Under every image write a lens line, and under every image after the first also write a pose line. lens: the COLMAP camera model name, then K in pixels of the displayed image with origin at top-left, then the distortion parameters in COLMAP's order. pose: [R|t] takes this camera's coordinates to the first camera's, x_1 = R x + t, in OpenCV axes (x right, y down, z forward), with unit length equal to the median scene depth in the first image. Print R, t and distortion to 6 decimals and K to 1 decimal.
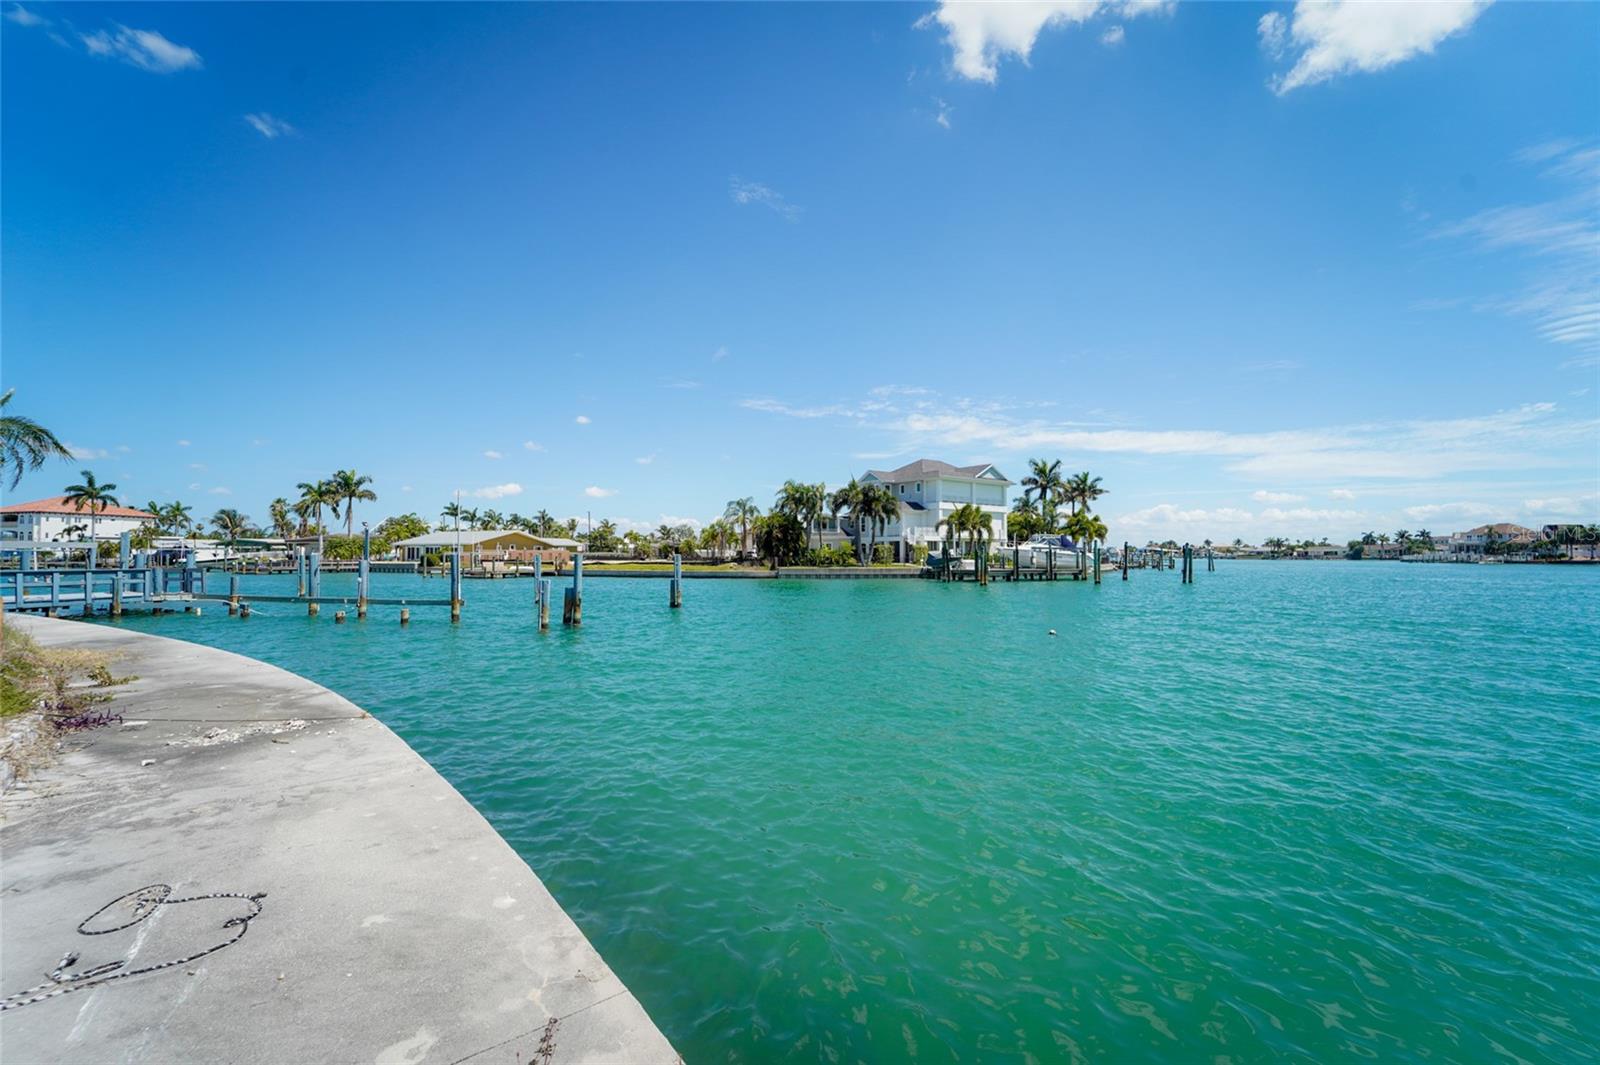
lens RADIAL K [[656.2, 0, 807.3], [0, 656.2, 572.7], [0, 0, 1]] dist [-0.016285, 0.000728]
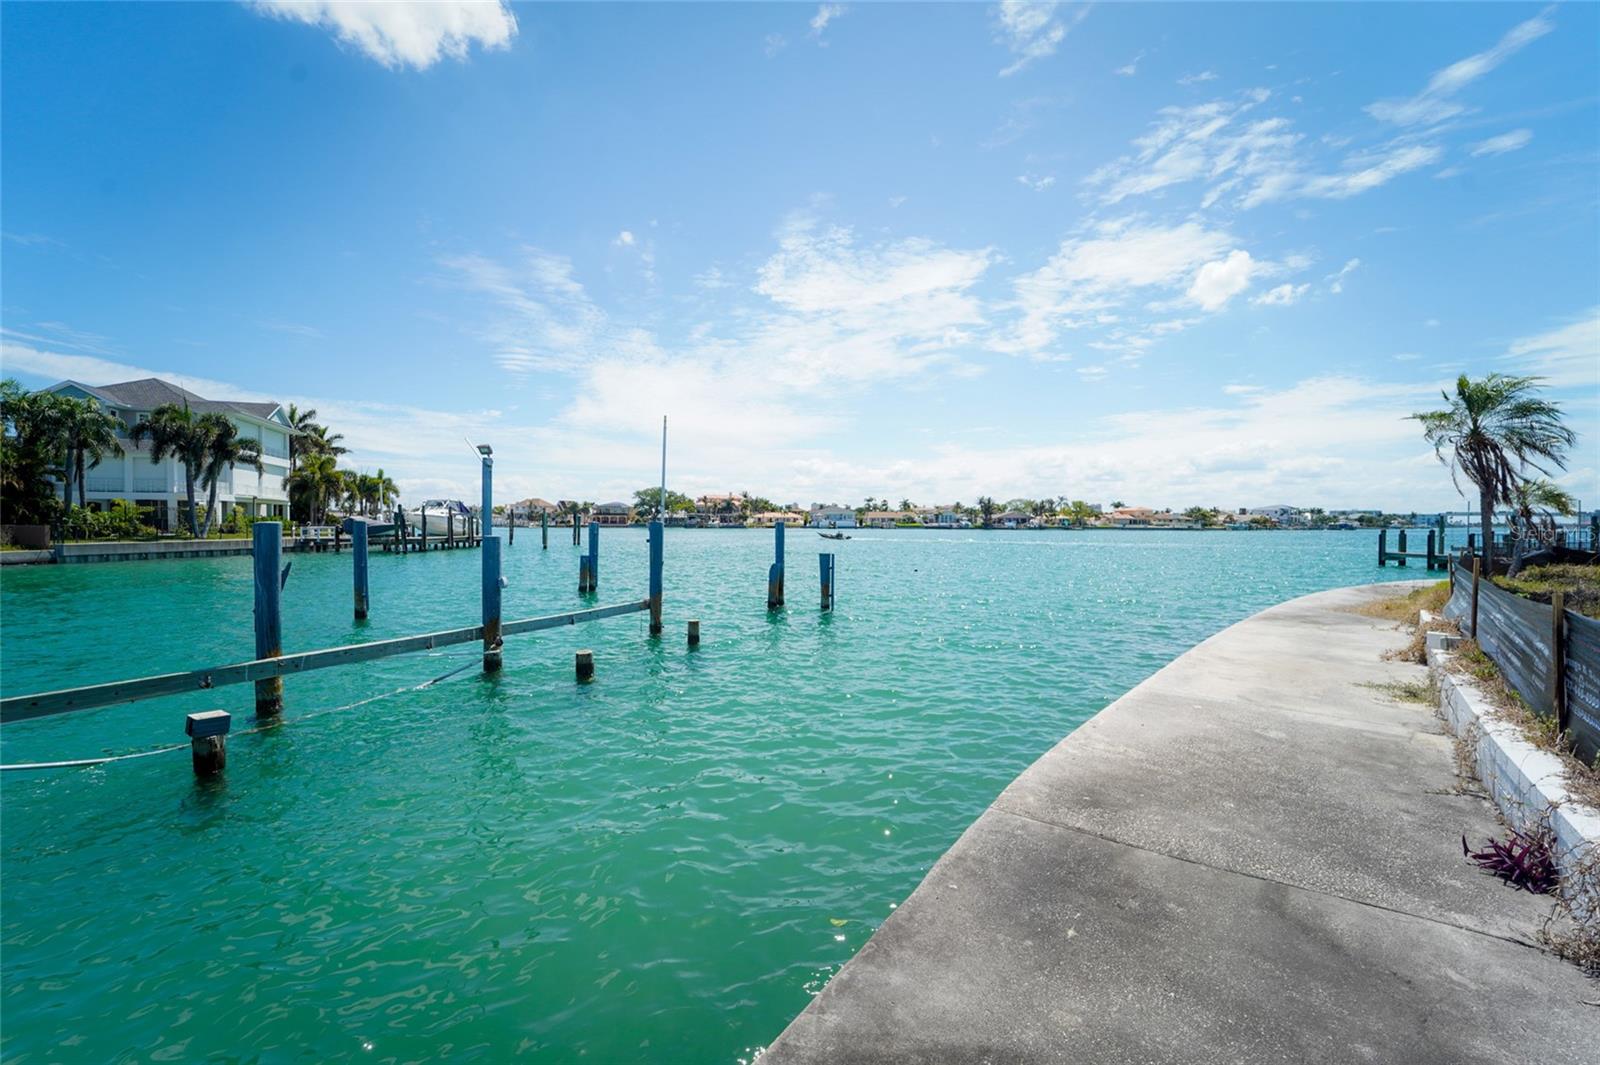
lens RADIAL K [[656.2, 0, 789.0], [0, 656.2, 531.4], [0, 0, 1]] dist [-0.016285, 0.000728]
pose [[0.273069, -0.013565, 0.961899, -0.189402], [0.024520, 0.999674, 0.007137, -0.003224], [-0.961682, 0.021637, 0.273313, 0.126495]]
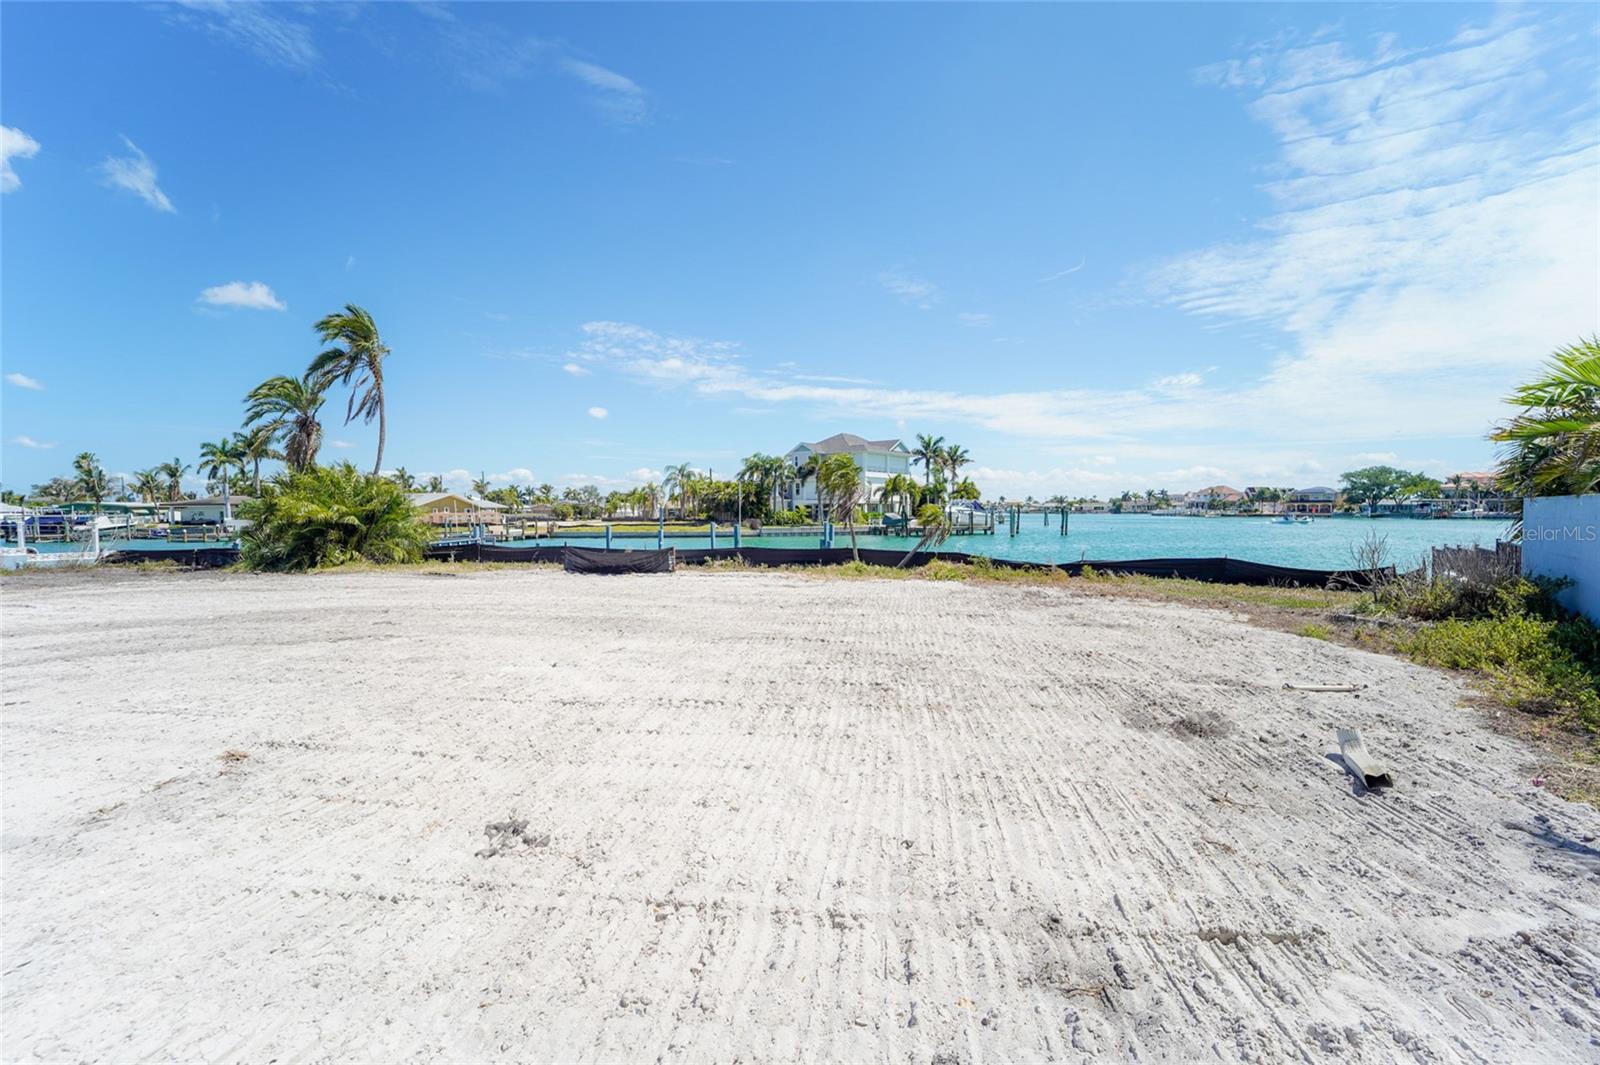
lens RADIAL K [[656.2, 0, 800.1], [0, 656.2, 560.1], [0, 0, 1]] dist [-0.016285, 0.000728]
pose [[0.964076, -0.025414, 0.264408, -0.139485], [0.012550, 0.998659, 0.050230, -0.003631], [-0.265330, -0.045107, 0.963102, -0.080524]]
